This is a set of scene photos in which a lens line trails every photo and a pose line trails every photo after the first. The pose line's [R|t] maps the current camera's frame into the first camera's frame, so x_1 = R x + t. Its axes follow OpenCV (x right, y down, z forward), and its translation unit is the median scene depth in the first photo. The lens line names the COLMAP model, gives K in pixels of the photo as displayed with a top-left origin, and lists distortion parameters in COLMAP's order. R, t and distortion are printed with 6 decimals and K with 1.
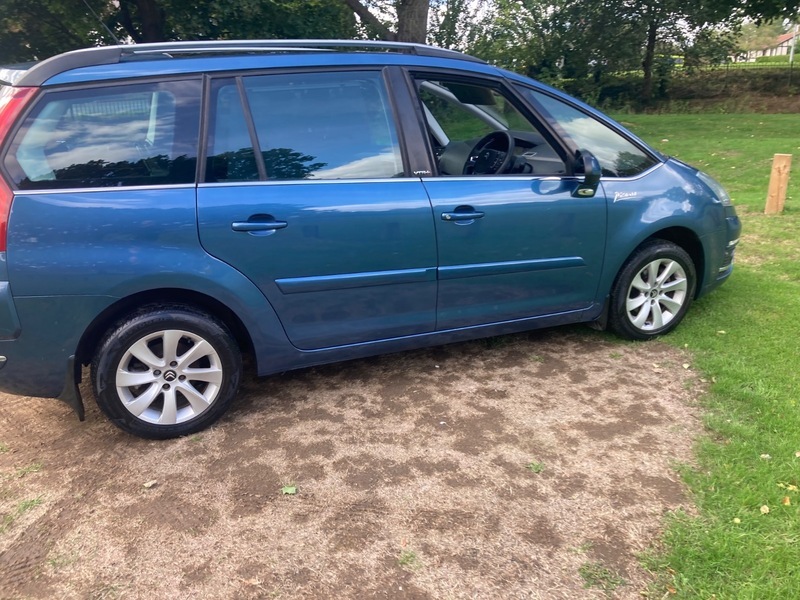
lens RADIAL K [[654.6, 0, 394.3], [0, 654.6, 355.2], [0, 0, 1]] dist [0.013761, 0.005554]
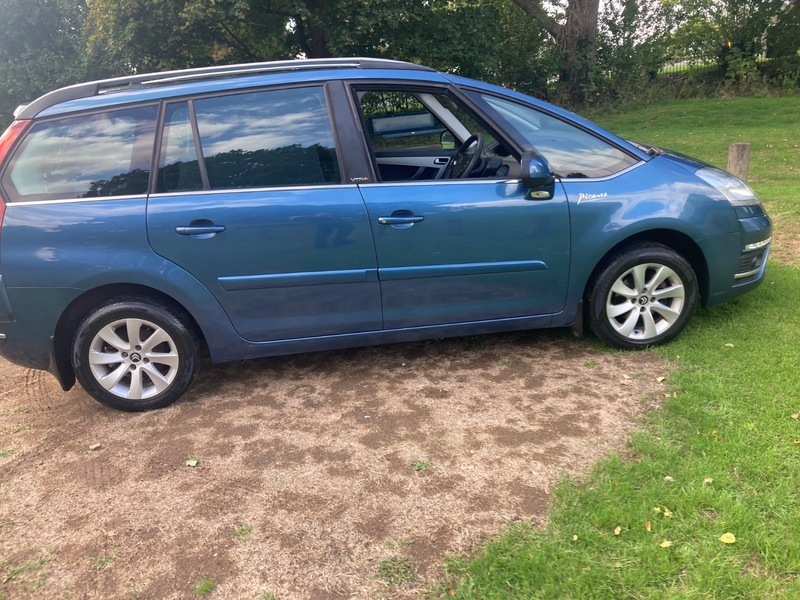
lens RADIAL K [[655.9, 0, 396.3], [0, 655.9, 349.6], [0, 0, 1]] dist [0.019662, 0.001549]
pose [[0.958997, 0.050515, -0.278879, 0.420726], [-0.051811, 0.998653, 0.002728, -0.010226], [0.278641, 0.011833, 0.960322, -0.000379]]
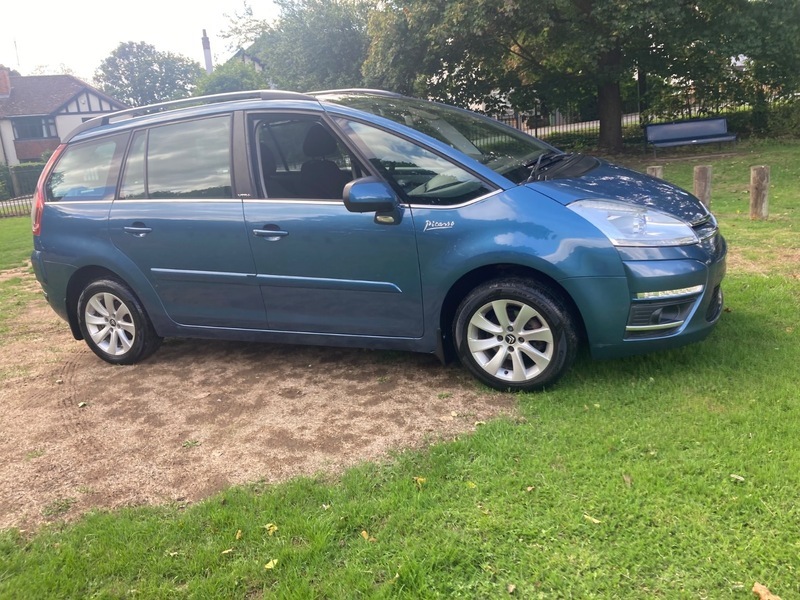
lens RADIAL K [[657.8, 0, 396.0], [0, 657.8, 355.0], [0, 0, 1]] dist [0.019207, -0.002664]
pose [[0.683641, 0.191810, -0.704162, 1.184079], [-0.203691, 0.976651, 0.068280, -0.133110], [0.700817, 0.096753, 0.706749, 0.367143]]
